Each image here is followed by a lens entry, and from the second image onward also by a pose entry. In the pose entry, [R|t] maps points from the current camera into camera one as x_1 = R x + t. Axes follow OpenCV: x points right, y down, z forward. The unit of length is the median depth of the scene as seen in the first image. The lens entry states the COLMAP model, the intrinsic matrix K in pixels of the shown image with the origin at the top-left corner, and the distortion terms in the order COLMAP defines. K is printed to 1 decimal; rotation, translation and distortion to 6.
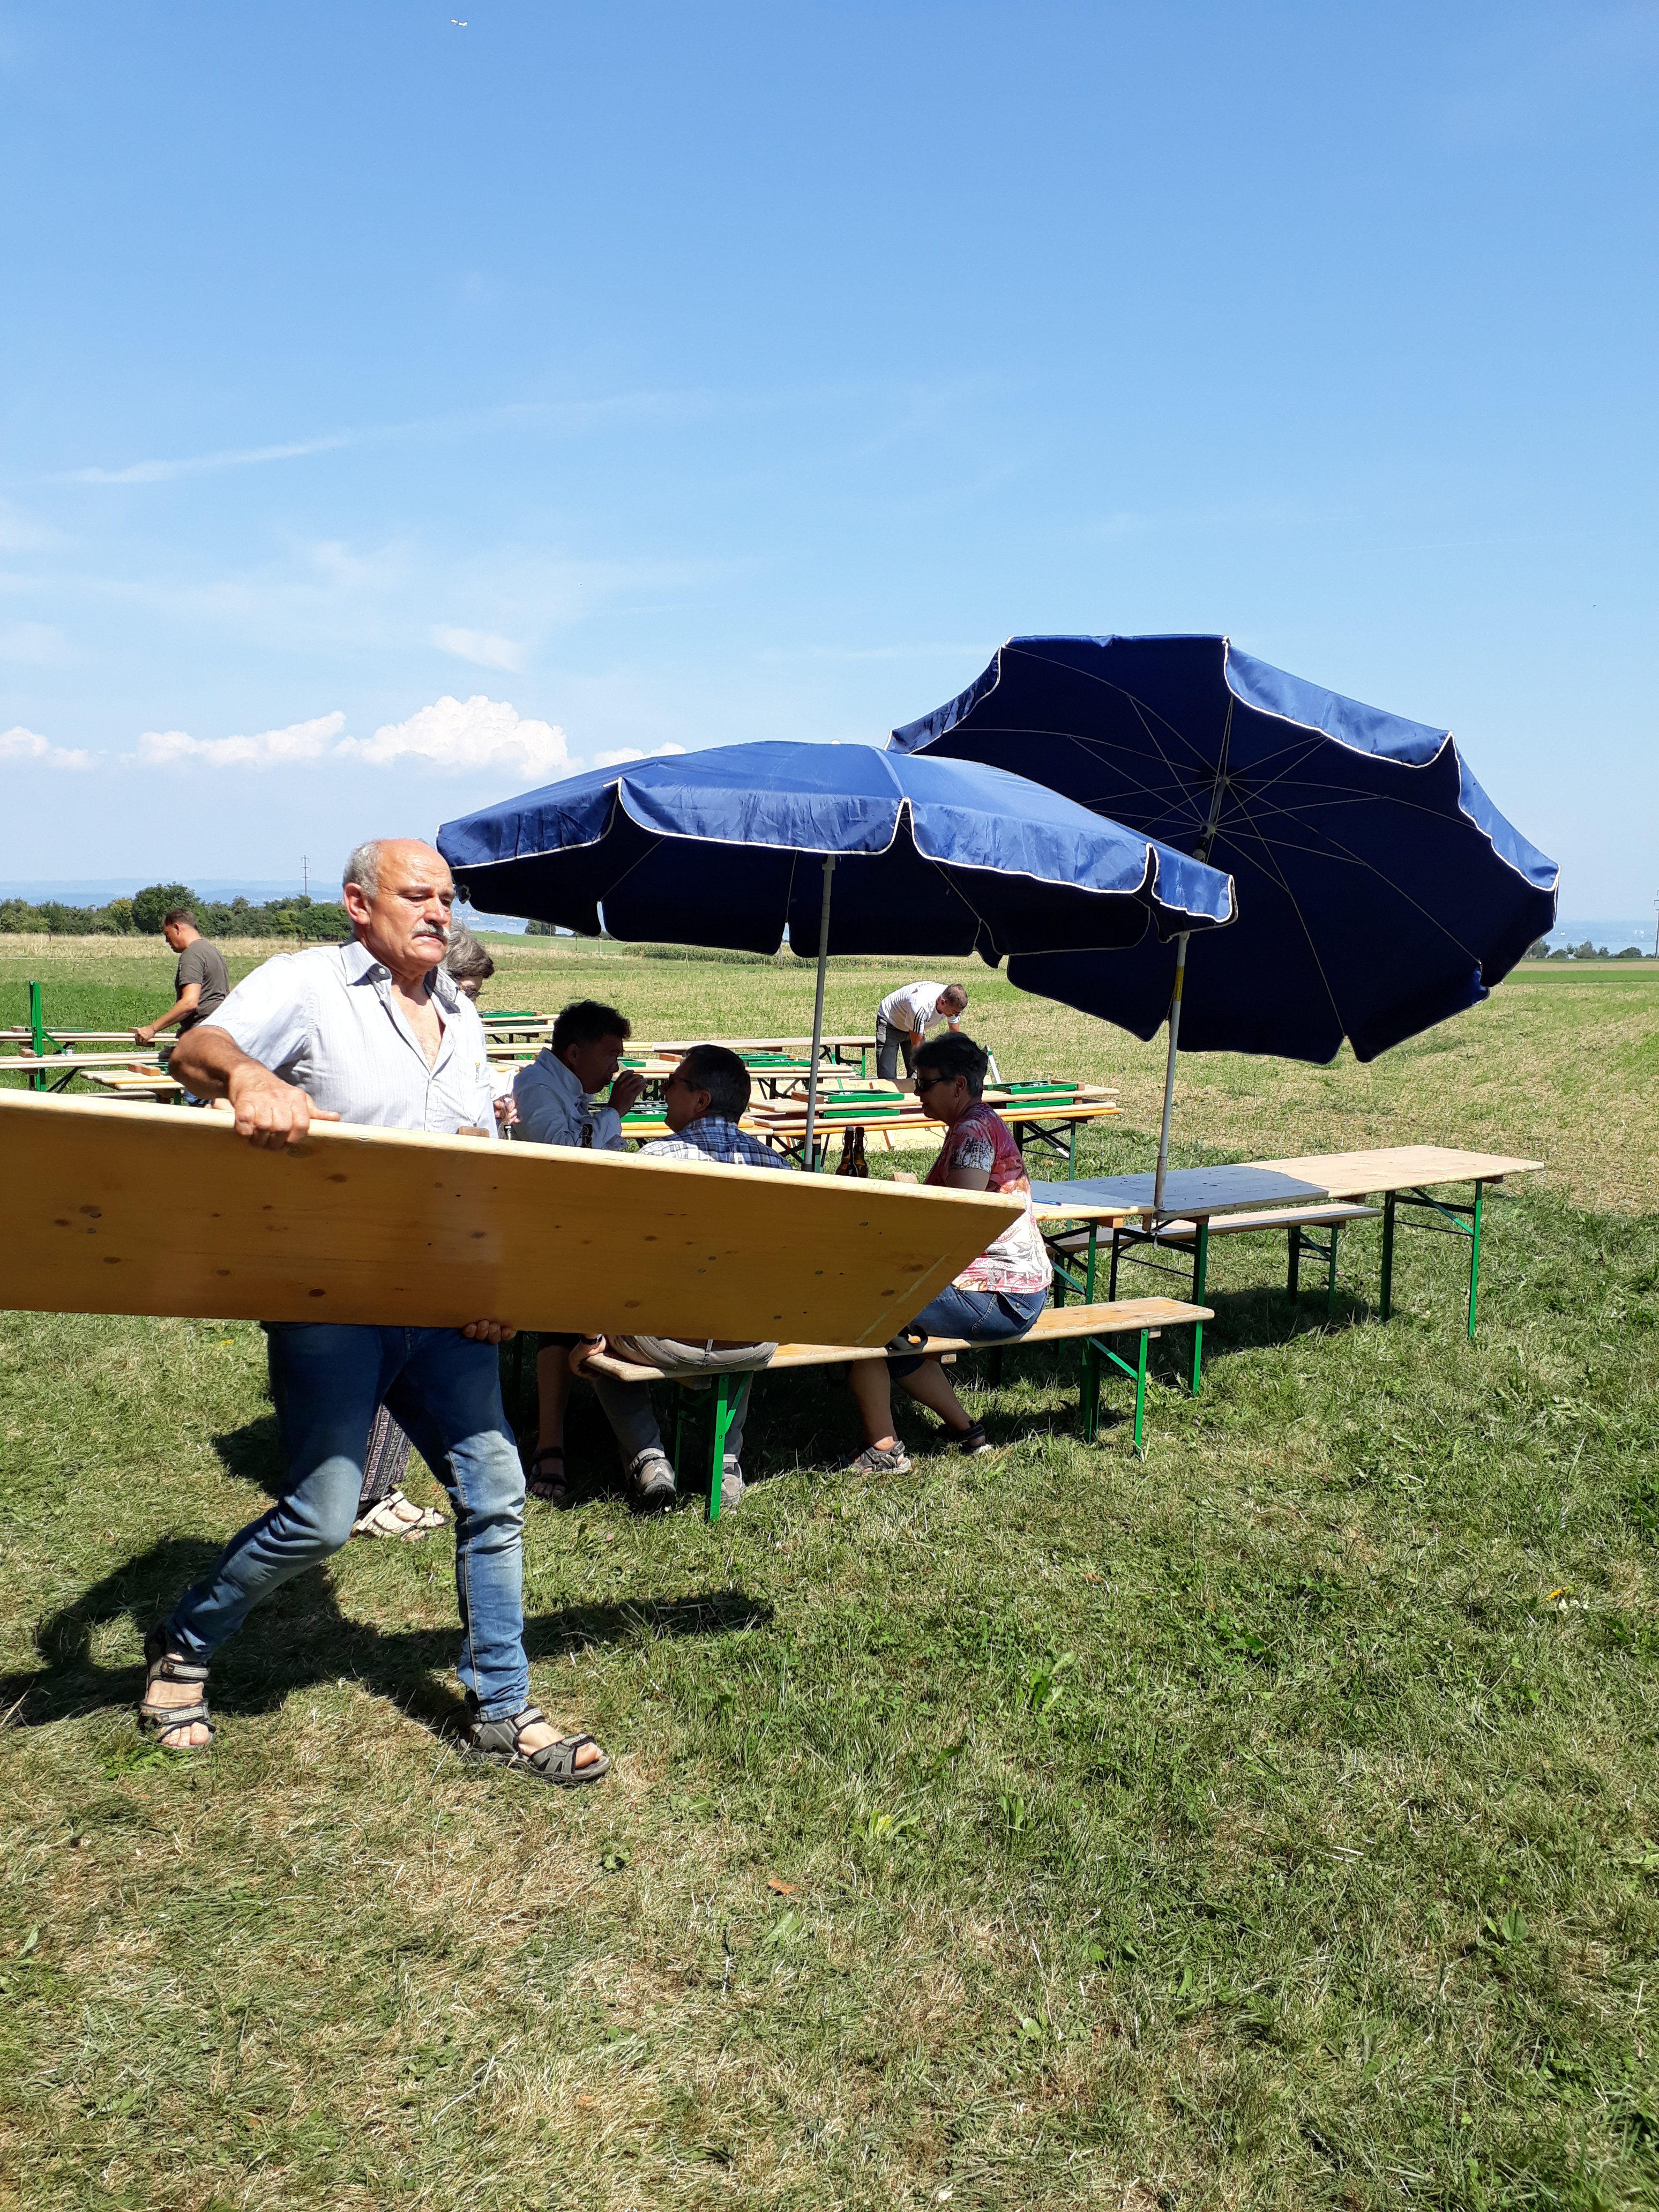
lens RADIAL K [[1823.0, 0, 829.5], [0, 1823.0, 1106.0], [0, 0, 1]] dist [0.029300, -0.042069]
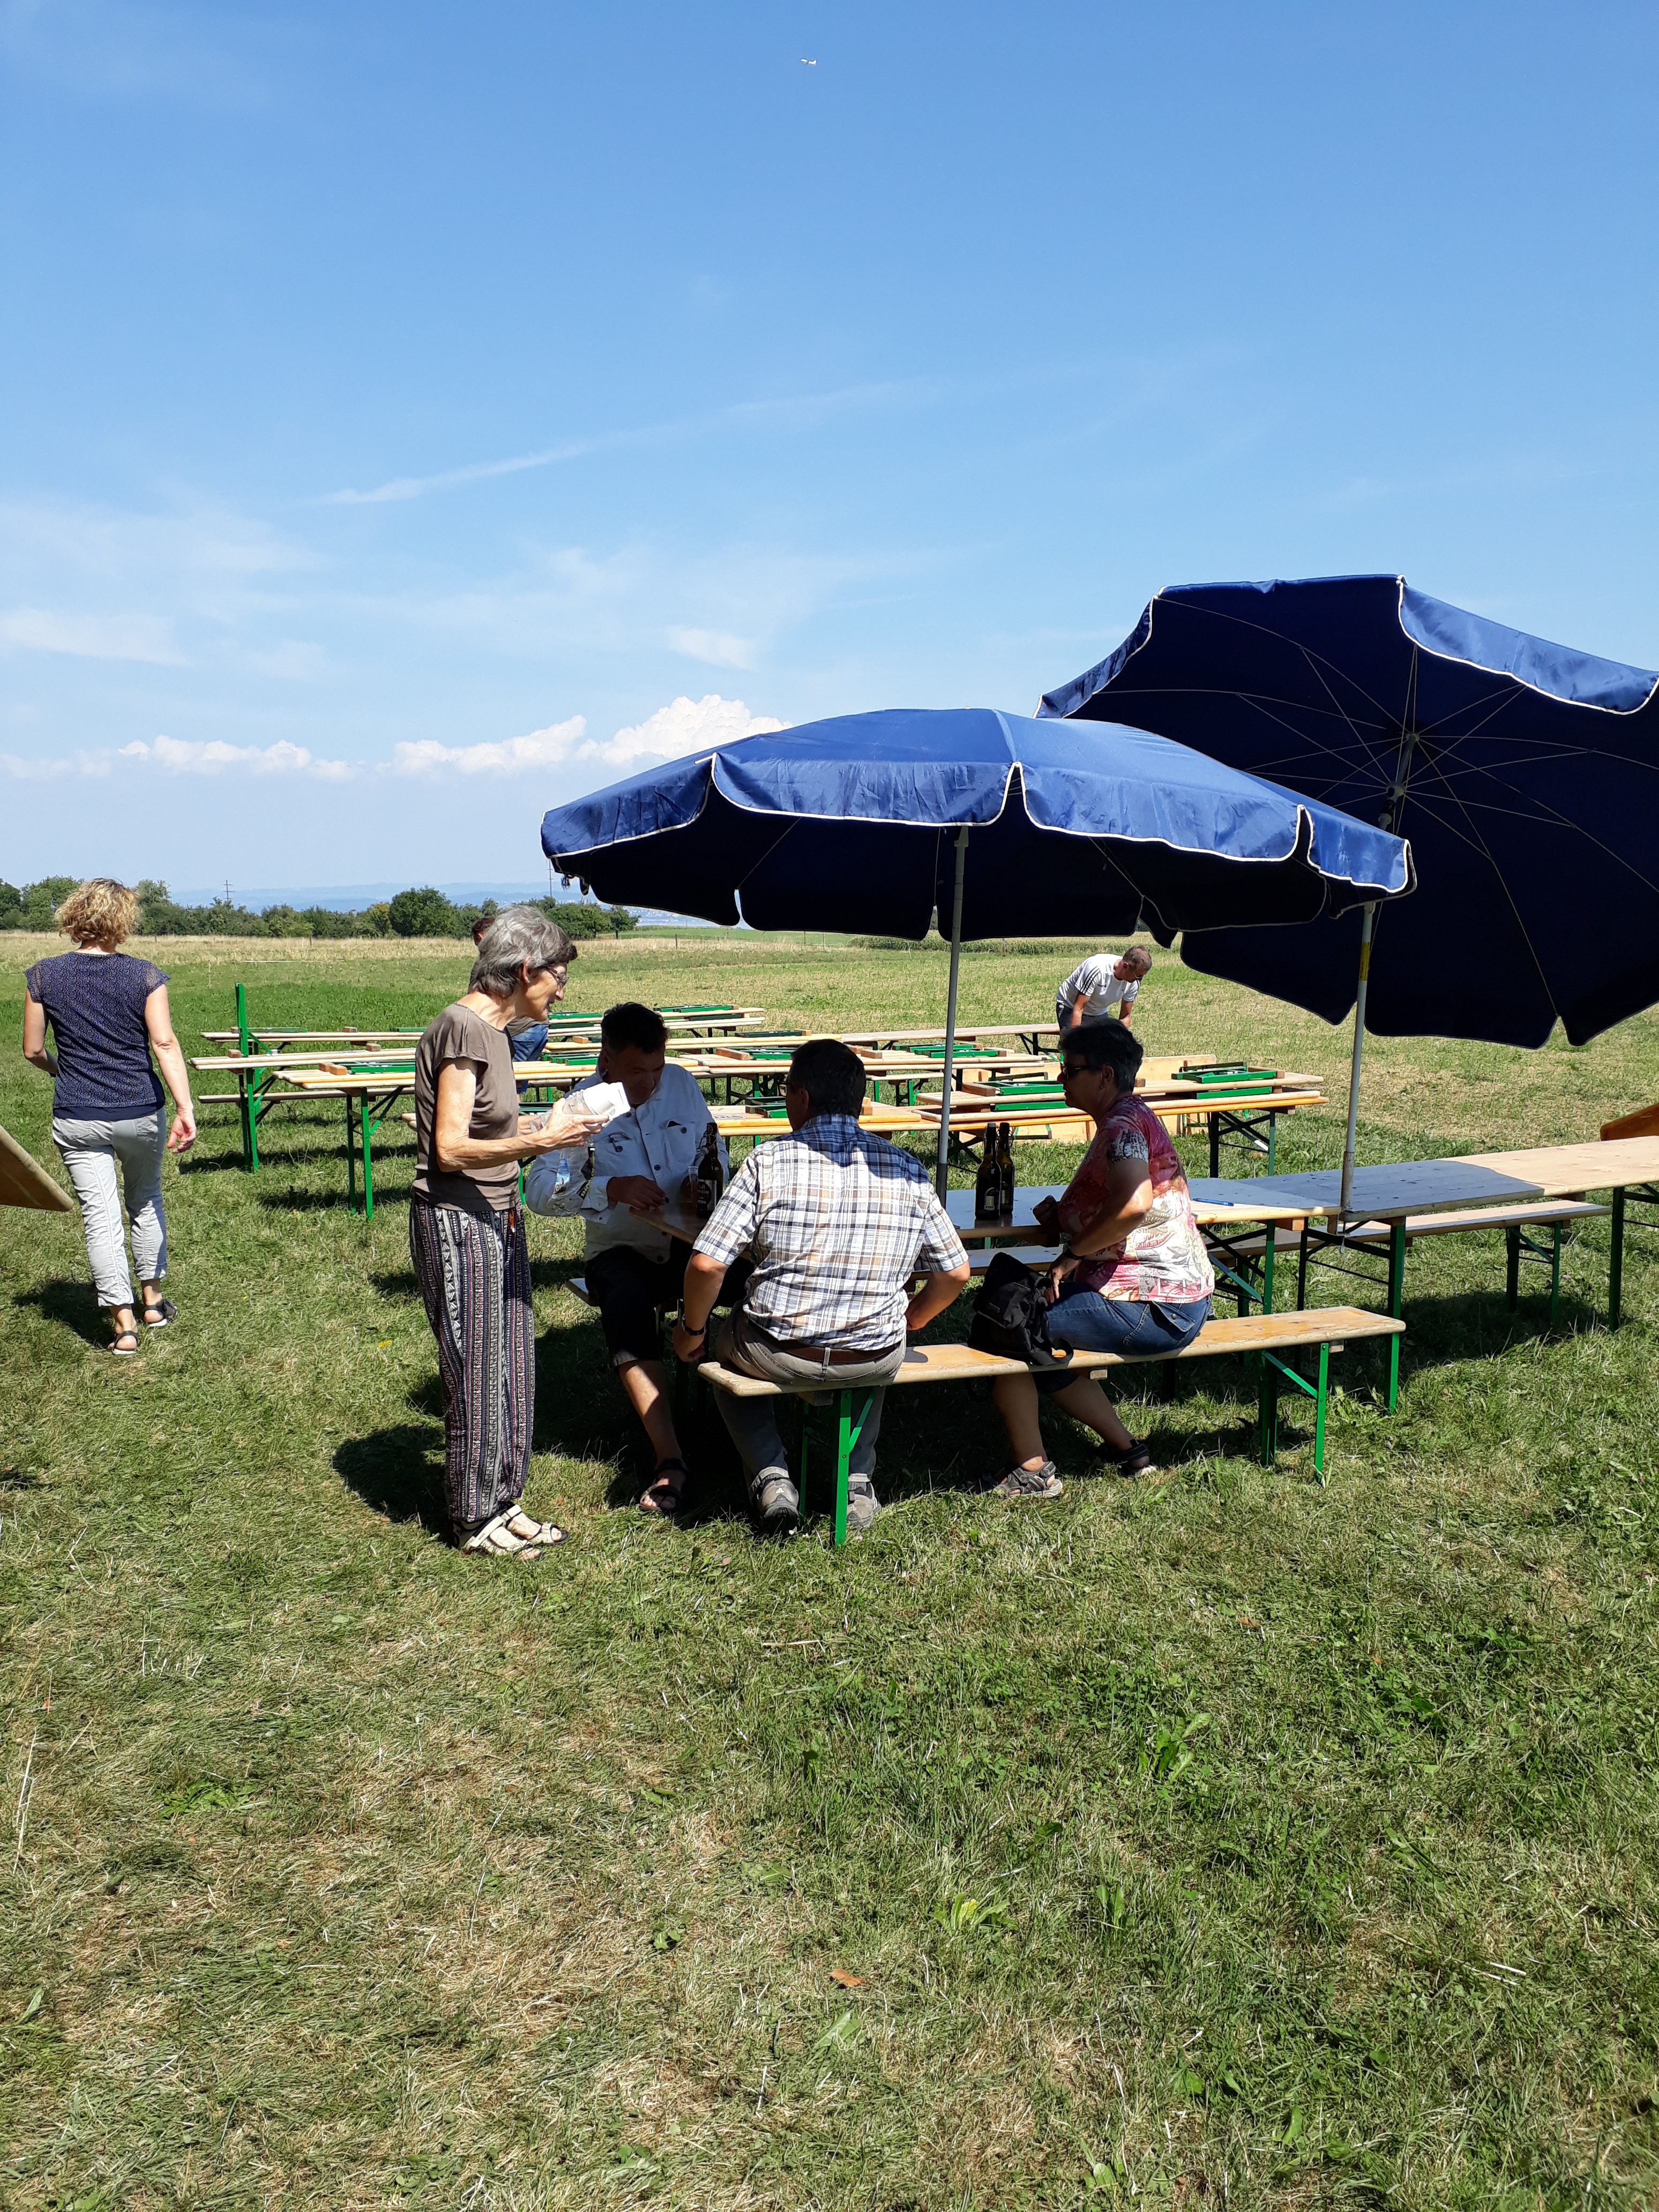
lens RADIAL K [[1823.0, 0, 829.5], [0, 1823.0, 1106.0], [0, 0, 1]] dist [0.029300, -0.042069]
pose [[0.991589, -0.009406, -0.129087, 0.062087], [0.010096, 0.999938, 0.004689, -0.003033], [0.129035, -0.005953, 0.991622, 0.083339]]
